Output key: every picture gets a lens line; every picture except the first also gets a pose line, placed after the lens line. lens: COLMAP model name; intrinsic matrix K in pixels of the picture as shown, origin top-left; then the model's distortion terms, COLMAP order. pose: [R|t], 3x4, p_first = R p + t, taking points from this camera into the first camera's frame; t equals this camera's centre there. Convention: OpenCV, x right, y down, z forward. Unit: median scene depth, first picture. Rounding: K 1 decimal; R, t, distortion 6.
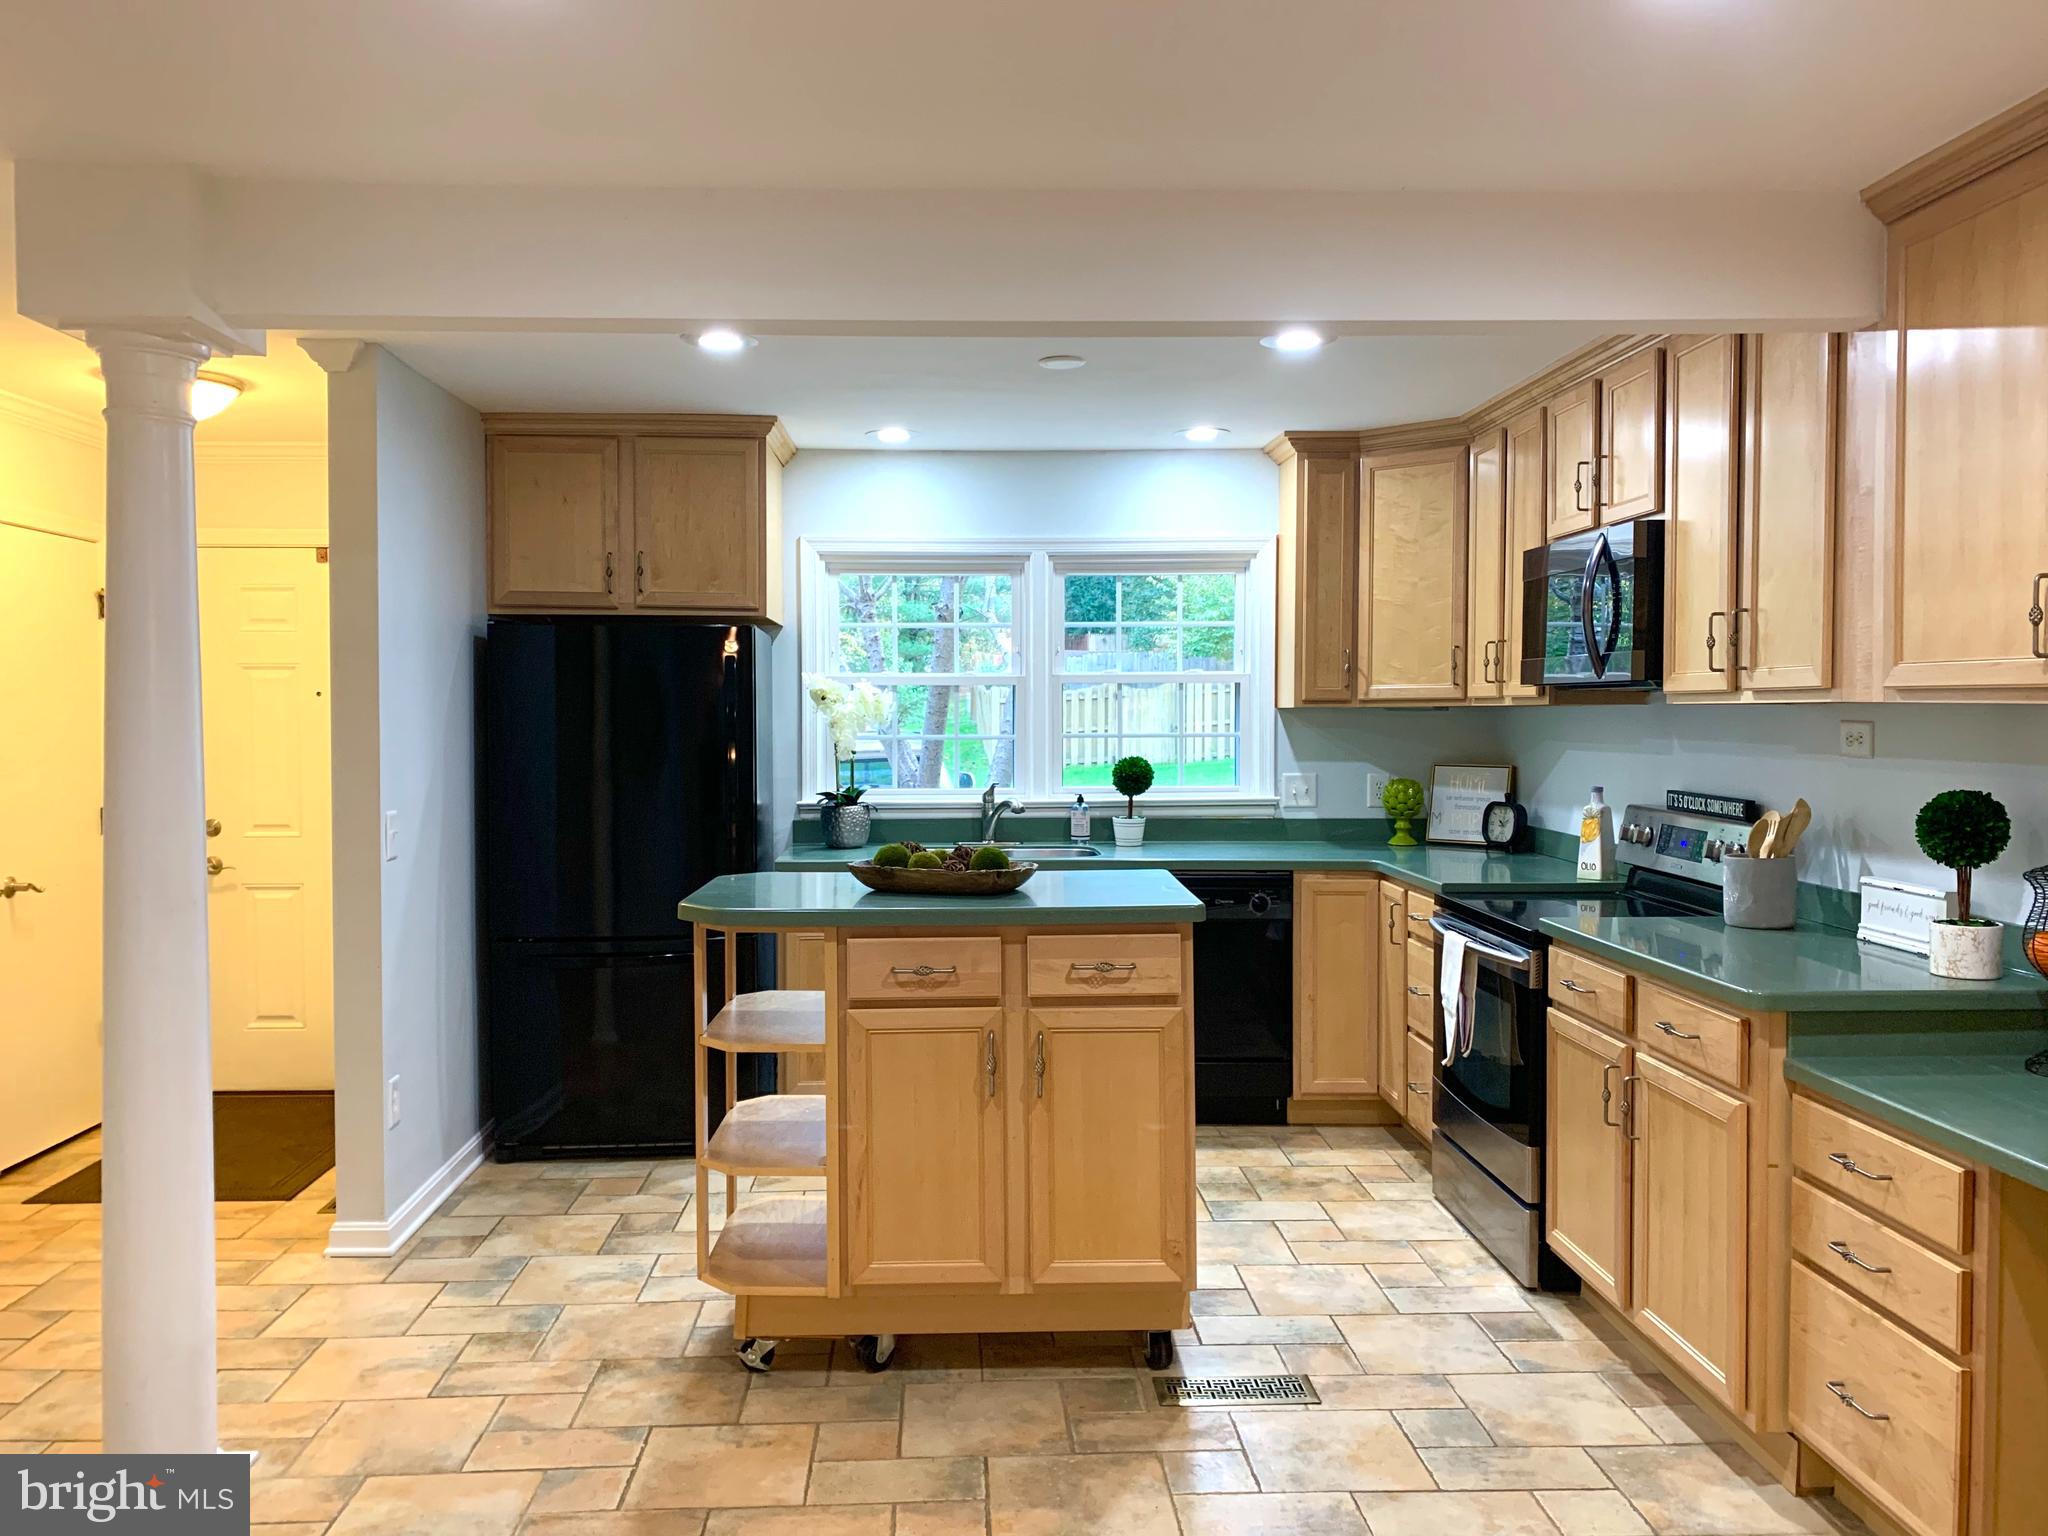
lens RADIAL K [[1559.7, 0, 1011.7], [0, 1559.7, 748.4], [0, 0, 1]] dist [0.084114, -0.121713]
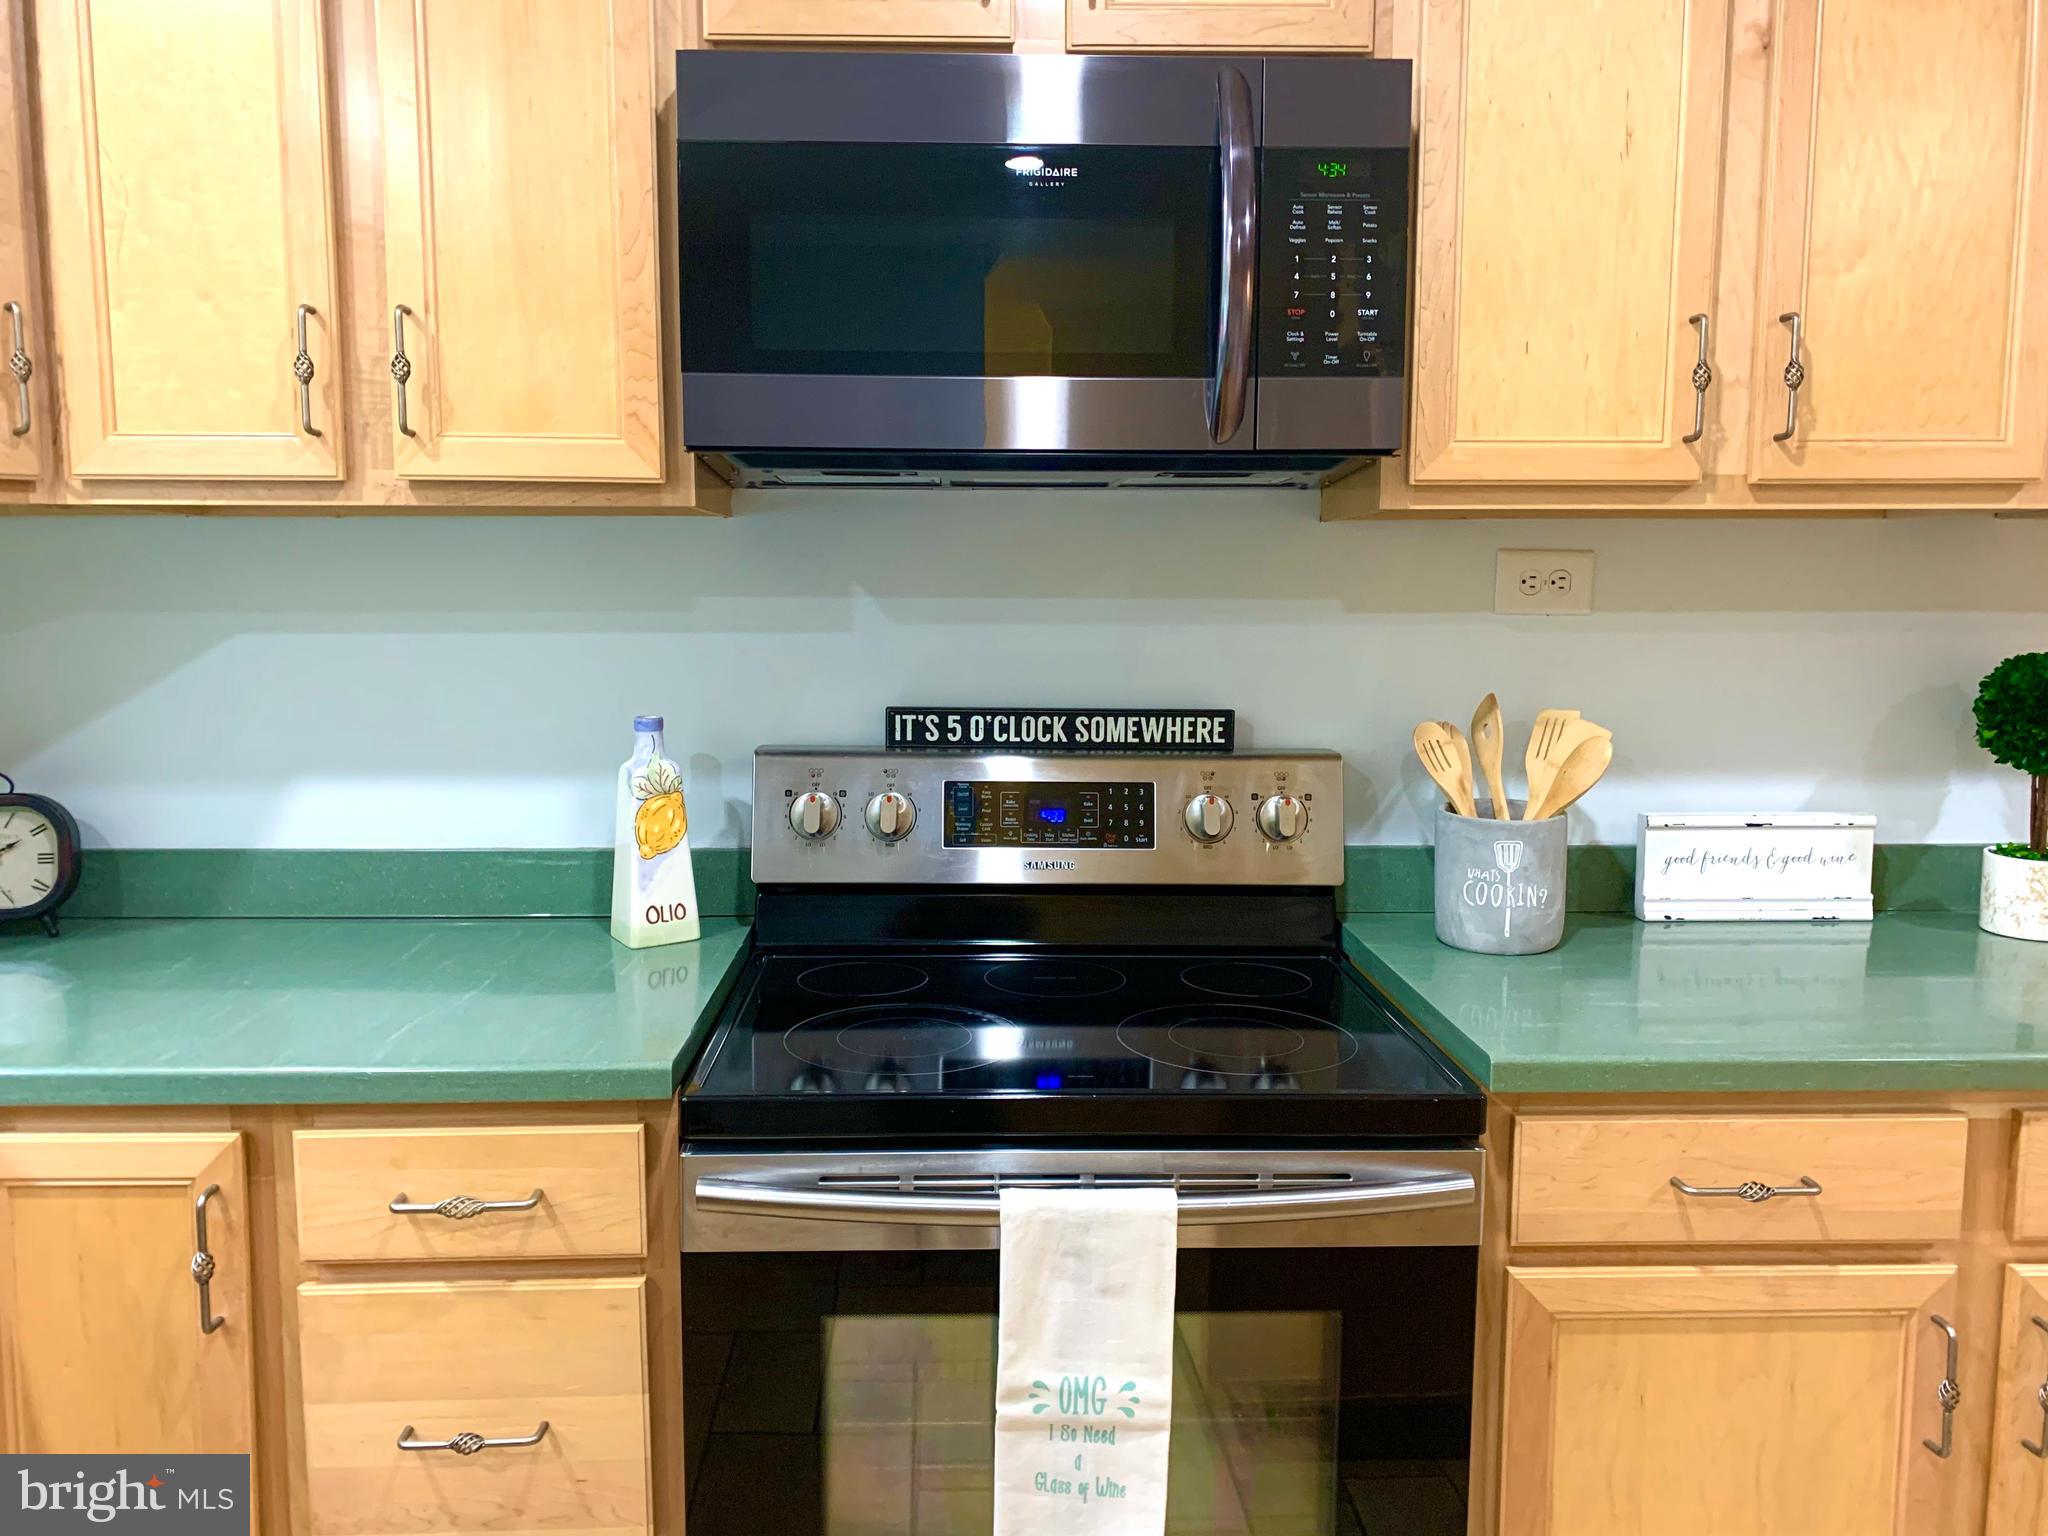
lens RADIAL K [[1558.5, 0, 998.2], [0, 1558.5, 754.3], [0, 0, 1]] dist [0.009956, -0.005726]
pose [[0.014965, -0.113059, 0.993476, -0.028282], [0.024178, 0.993337, 0.112680, -0.009339], [-0.999596, 0.022334, 0.017599, 0.902011]]
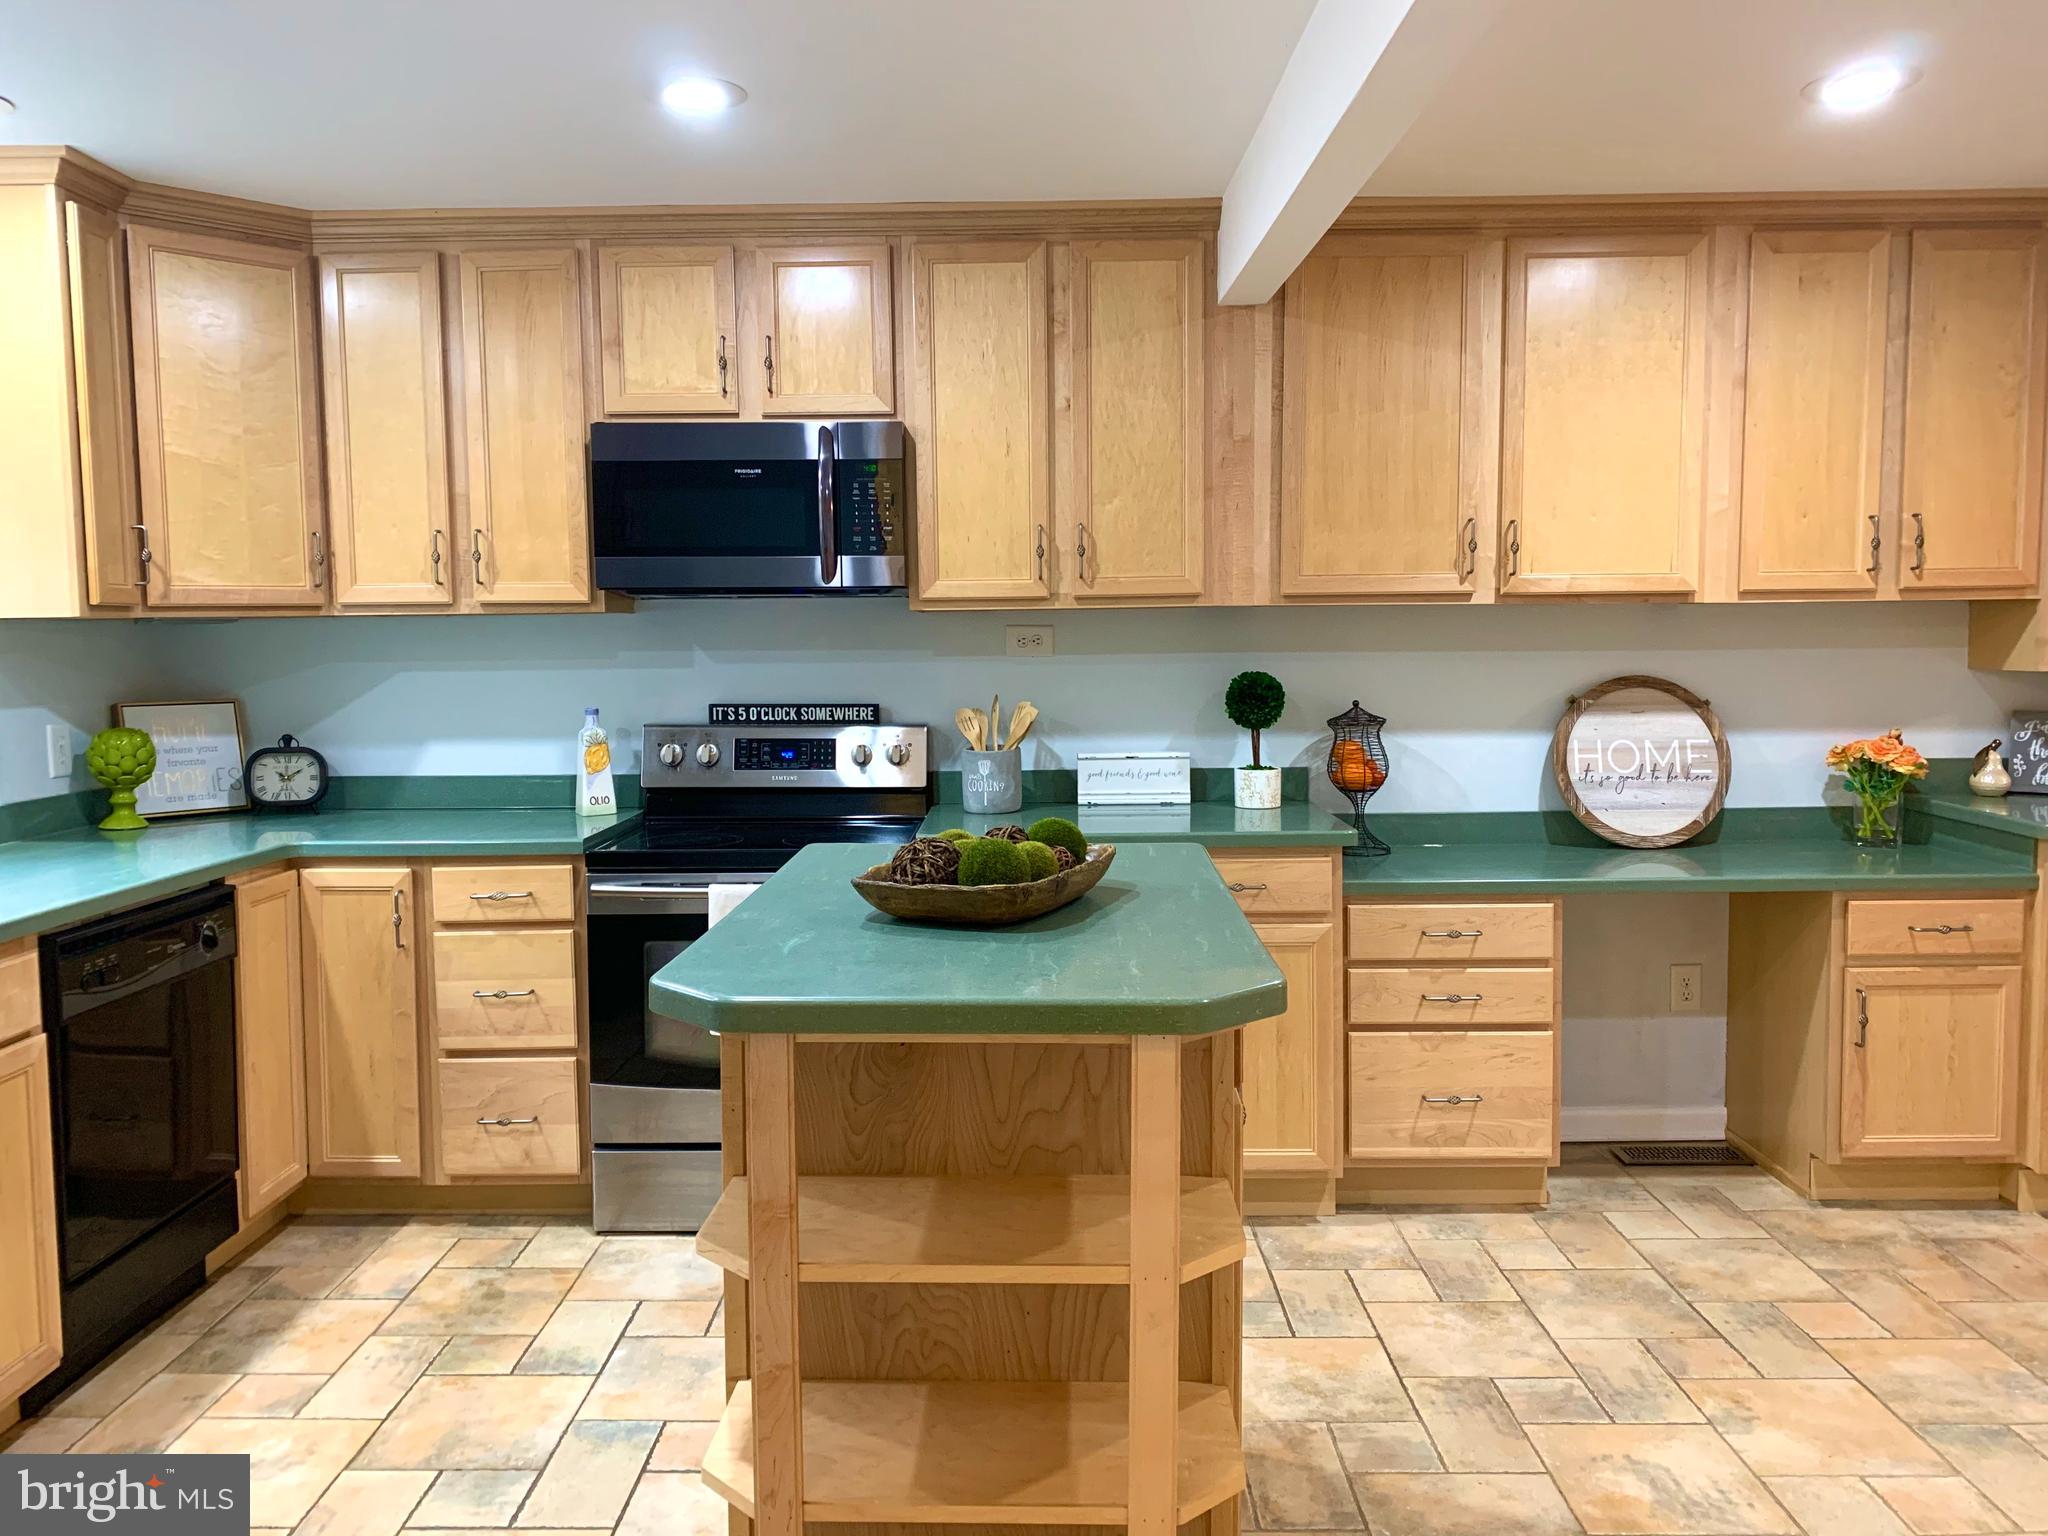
lens RADIAL K [[1552.0, 0, 1001.6], [0, 1552.0, 749.0], [0, 0, 1]] dist [0.040651, -0.049626]
pose [[0.060331, -0.078792, 0.995064, -0.468327], [0.036930, 0.996373, 0.076656, -0.010708], [-0.997495, 0.032123, 0.063022, 0.721062]]
